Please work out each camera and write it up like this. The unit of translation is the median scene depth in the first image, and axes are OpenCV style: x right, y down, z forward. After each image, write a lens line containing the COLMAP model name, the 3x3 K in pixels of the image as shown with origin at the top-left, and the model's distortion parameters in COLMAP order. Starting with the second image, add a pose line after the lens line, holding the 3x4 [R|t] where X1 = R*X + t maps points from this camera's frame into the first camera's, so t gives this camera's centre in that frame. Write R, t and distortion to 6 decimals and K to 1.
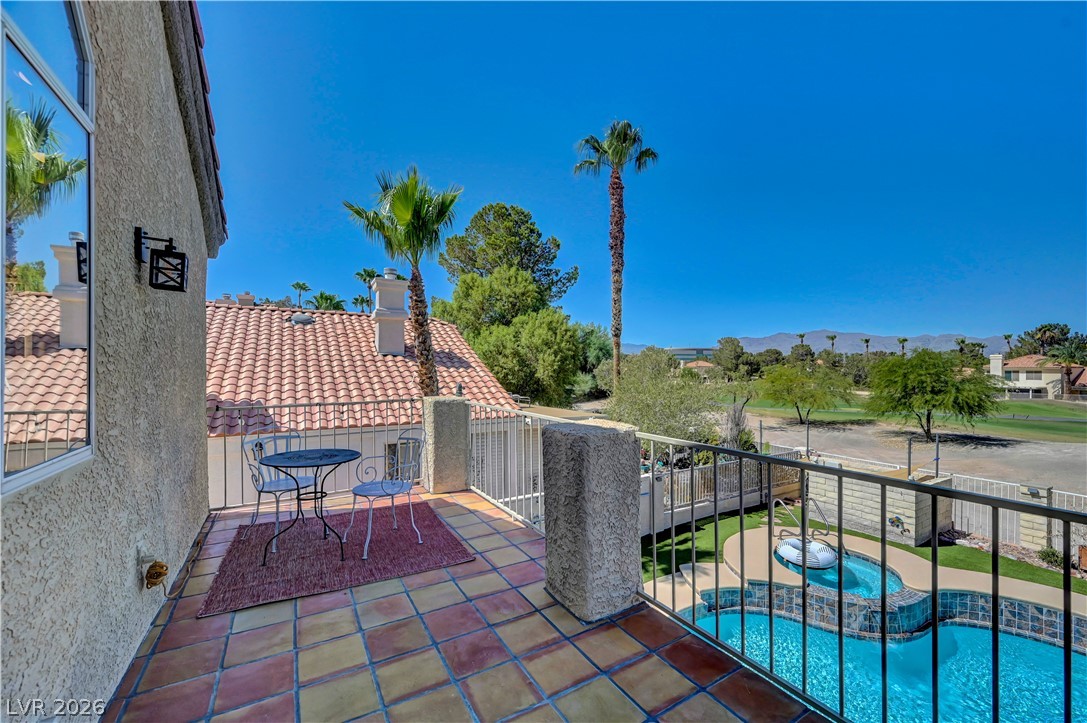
lens RADIAL K [[435.0, 0, 550.0], [0, 435.0, 370.1], [0, 0, 1]] dist [0.001380, 0.000651]
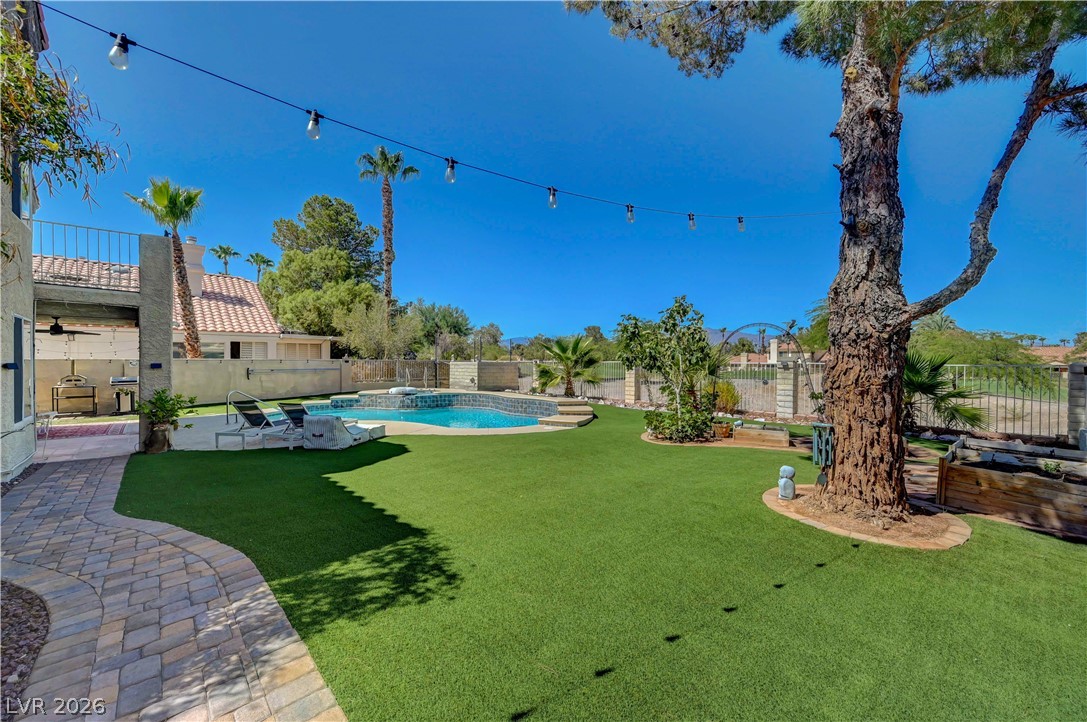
lens RADIAL K [[426.0, 0, 543.2], [0, 426.0, 365.2], [0, 0, 1]] dist [0.002564, -0.000260]
pose [[0.981037, -0.001771, 0.193812, 0.296038], [0.000981, 0.999991, 0.004172, 0.110328], [-0.193818, -0.003903, 0.981030, -0.360828]]
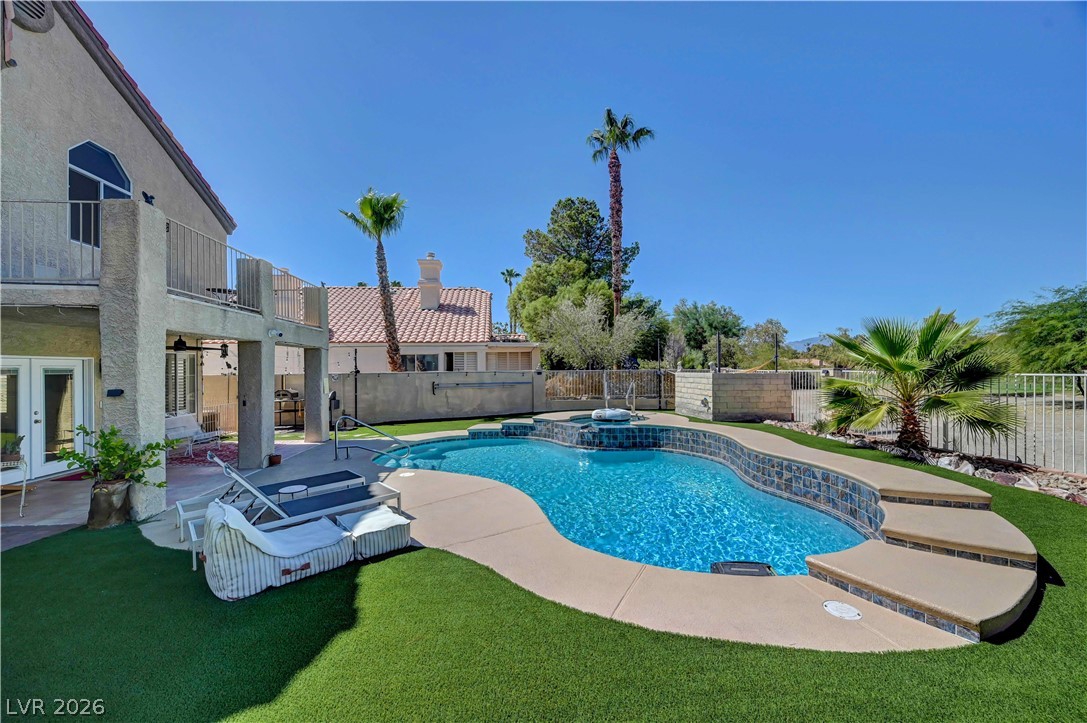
lens RADIAL K [[427.3, 0, 545.8], [0, 427.3, 364.4], [0, 0, 1]] dist [-0.000796, 0.000053]
pose [[0.908134, -0.014061, -0.418444, 0.357357], [0.009449, 0.999870, -0.013093, 0.102519], [0.418574, 0.007936, 0.908148, -0.098665]]
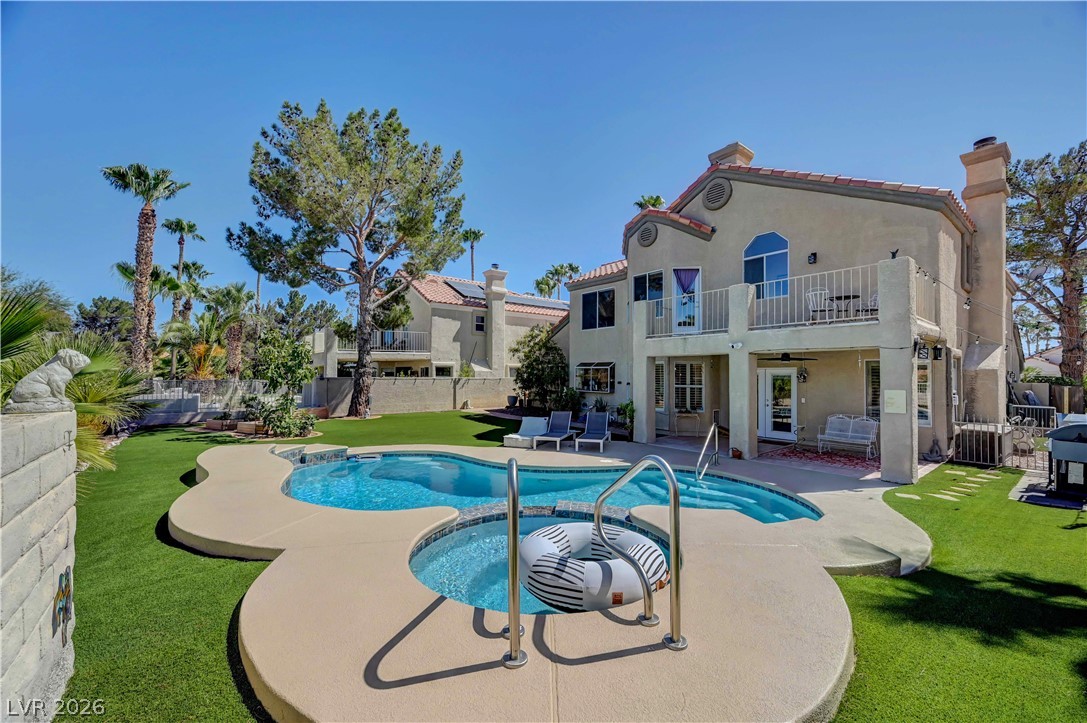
lens RADIAL K [[428.2, 0, 544.5], [0, 428.2, 365.6], [0, 0, 1]] dist [-0.002336, -0.000144]
pose [[-0.992629, -0.009528, -0.120822, 0.244244], [-0.007397, 0.999809, -0.018073, 0.098407], [0.120971, -0.017046, -0.992510, 0.489231]]
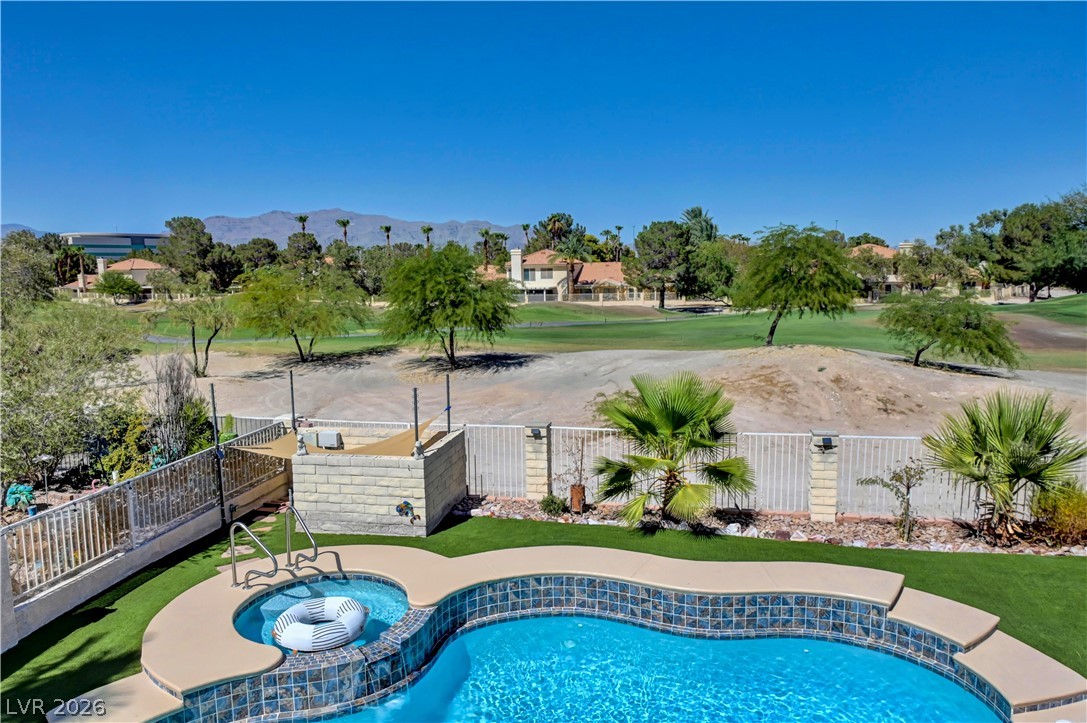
lens RADIAL K [[739.9, 0, 541.2], [0, 739.9, 348.0], [0, 0, 1]] dist [-0.031456, 0.021858]
pose [[0.676894, -0.097484, 0.729597, 0.041011], [0.022650, 0.993481, 0.111728, -0.014442], [-0.735732, -0.059103, 0.674689, 0.021093]]
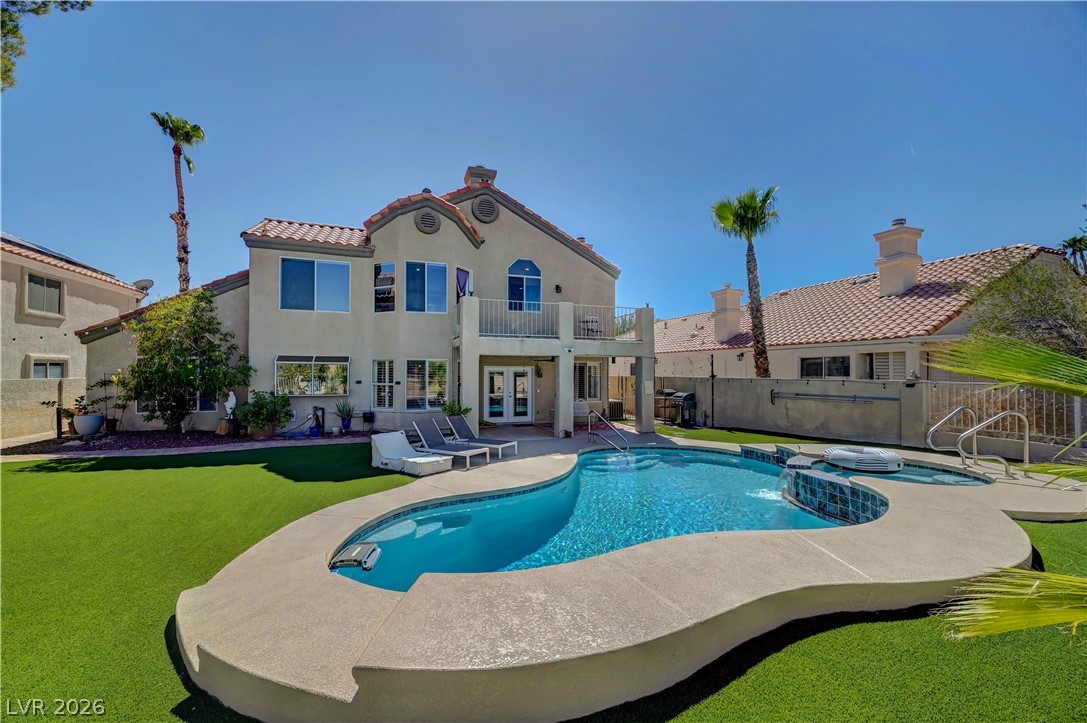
lens RADIAL K [[428.2, 0, 544.5], [0, 428.2, 365.6], [0, 0, 1]] dist [-0.002336, -0.000144]
pose [[-0.192708, -0.013769, -0.981159, 0.524860], [-0.005052, 0.999902, -0.013040, 0.096733], [0.981243, 0.002444, -0.192759, 0.188795]]
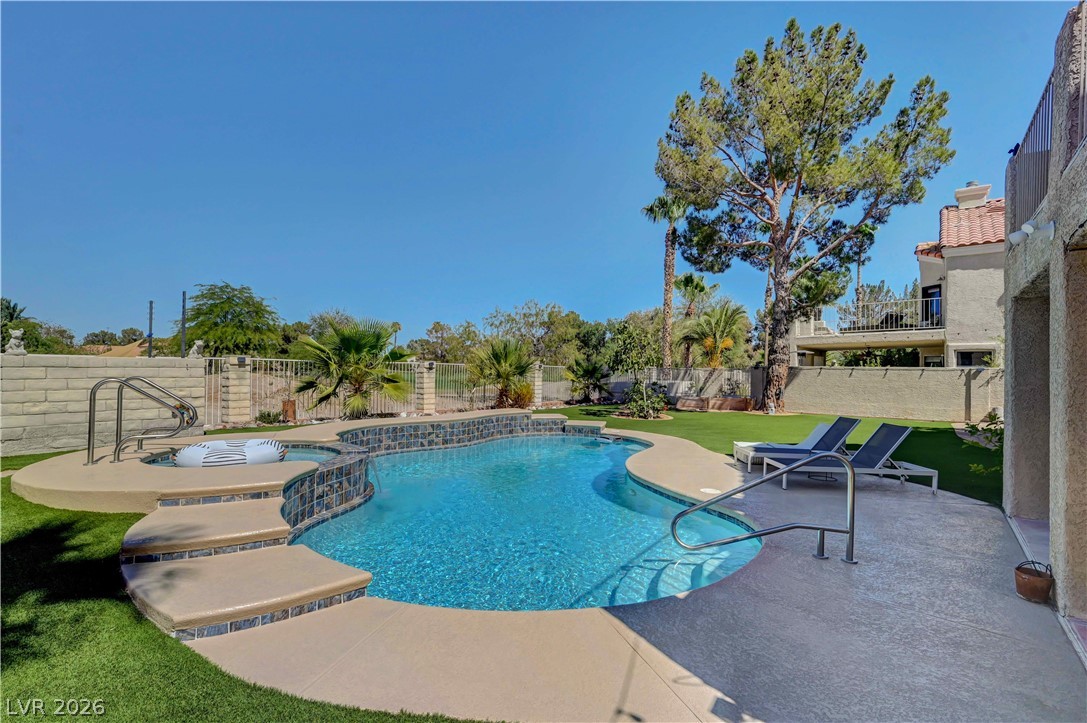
lens RADIAL K [[504.2, 0, 545.5], [0, 504.2, 363.0], [0, 0, 1]] dist [-0.001323, -0.000189]
pose [[-0.357208, 0.003935, 0.934017, -0.063386], [-0.007919, 0.999942, -0.007241, 0.110870], [-0.933991, -0.009983, -0.357156, 0.299498]]
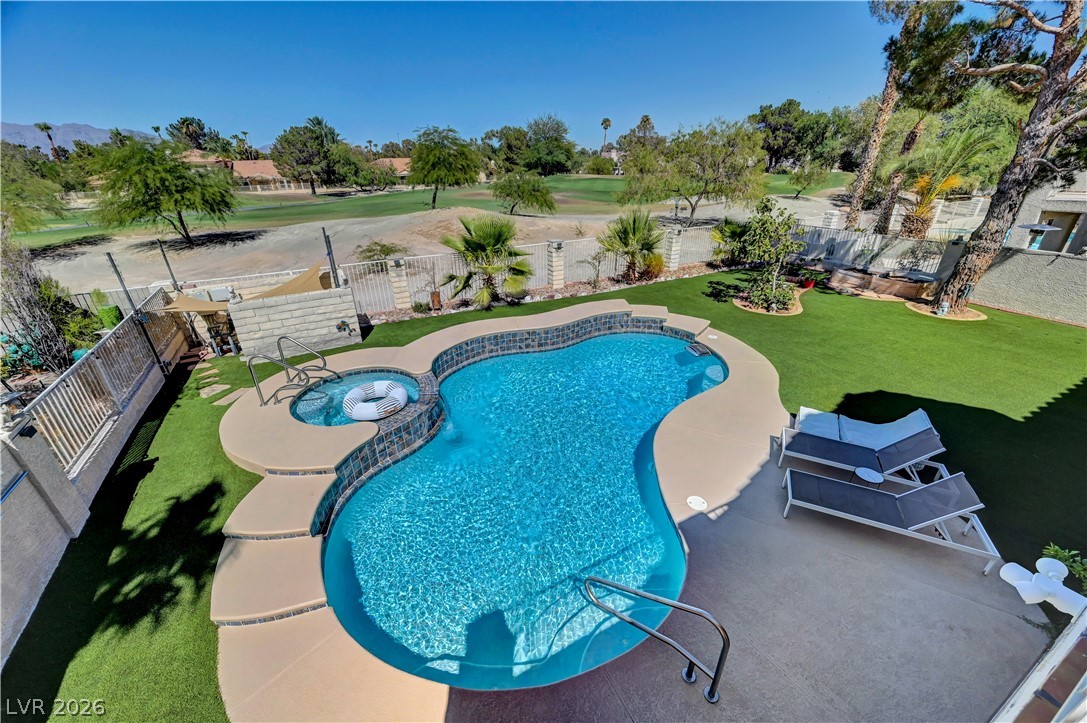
lens RADIAL K [[428.2, 0, 544.5], [0, 428.2, 365.6], [0, 0, 1]] dist [-0.002336, -0.000144]
pose [[0.063949, -0.438092, 0.896652, -0.029433], [0.021086, 0.898884, 0.437679, 0.007409], [-0.997730, -0.009083, 0.066720, 0.194655]]
